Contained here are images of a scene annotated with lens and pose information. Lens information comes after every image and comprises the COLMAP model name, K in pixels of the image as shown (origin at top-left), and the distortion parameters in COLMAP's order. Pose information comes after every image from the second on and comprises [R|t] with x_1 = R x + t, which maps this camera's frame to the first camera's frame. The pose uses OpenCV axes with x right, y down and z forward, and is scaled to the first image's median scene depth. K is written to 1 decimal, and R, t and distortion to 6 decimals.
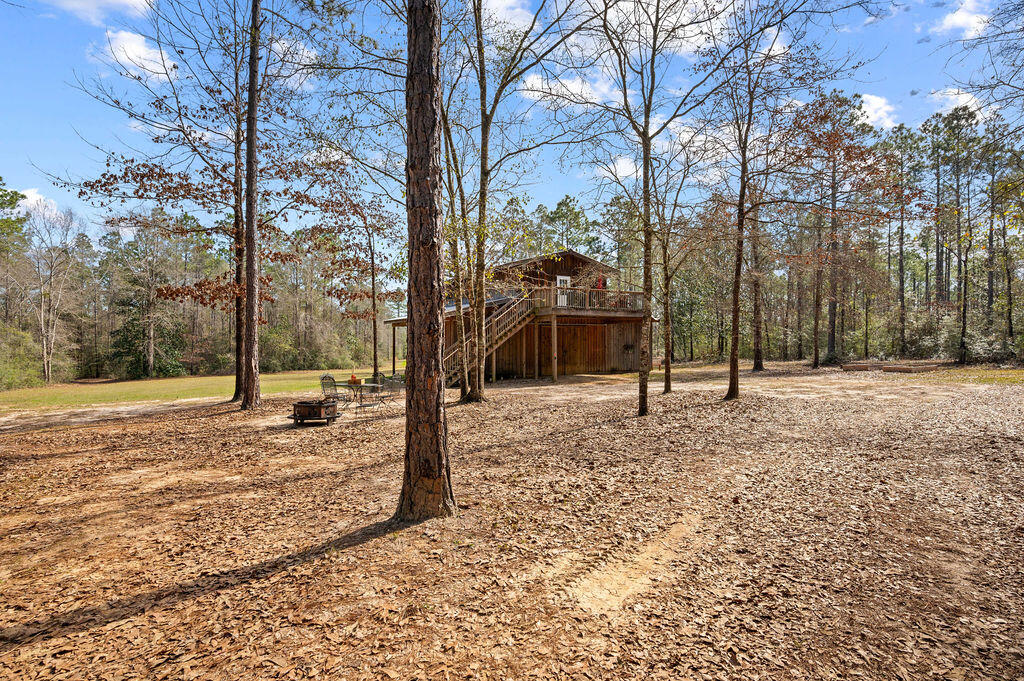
lens RADIAL K [[499.7, 0, 512.0], [0, 499.7, 340.5], [0, 0, 1]] dist [0.000799, 0.000147]
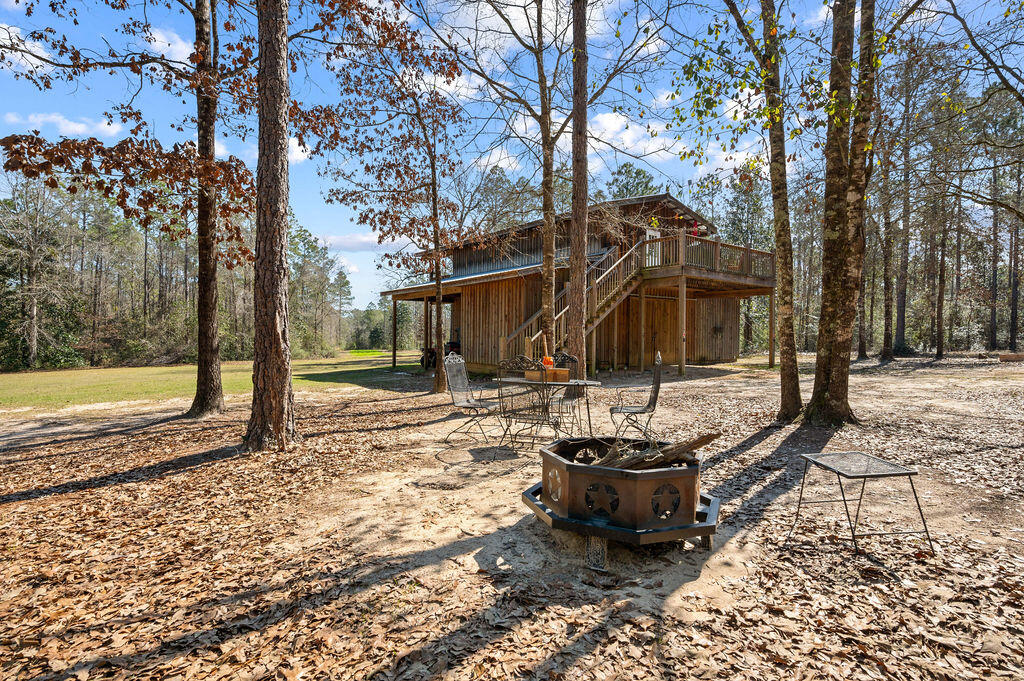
lens RADIAL K [[499.7, 0, 512.0], [0, 499.7, 340.5], [0, 0, 1]] dist [0.000799, 0.000147]
pose [[0.991493, 0.009585, 0.129806, -0.185865], [-0.011361, 0.999852, 0.012948, 0.023603], [-0.129662, -0.014313, 0.991455, 0.284731]]
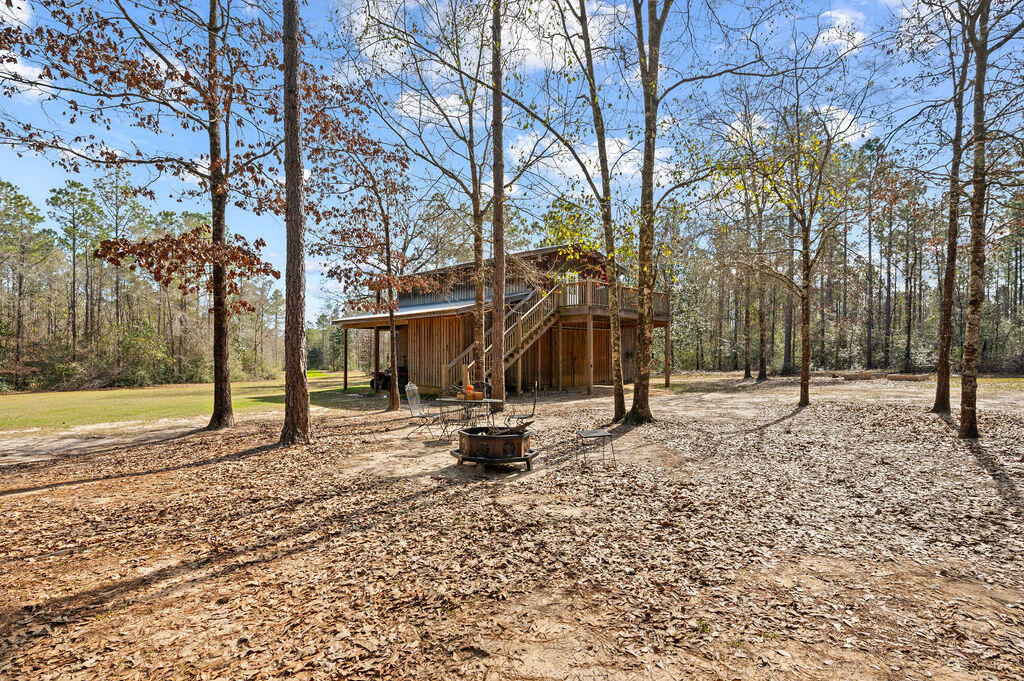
lens RADIAL K [[510.0, 0, 512.5], [0, 510.0, 368.3], [0, 0, 1]] dist [-0.000006, -0.000323]
pose [[0.971313, 0.000955, 0.237802, -0.197677], [-0.008349, 0.999512, 0.030091, 0.011522], [-0.237657, -0.031213, 0.970848, 0.154574]]
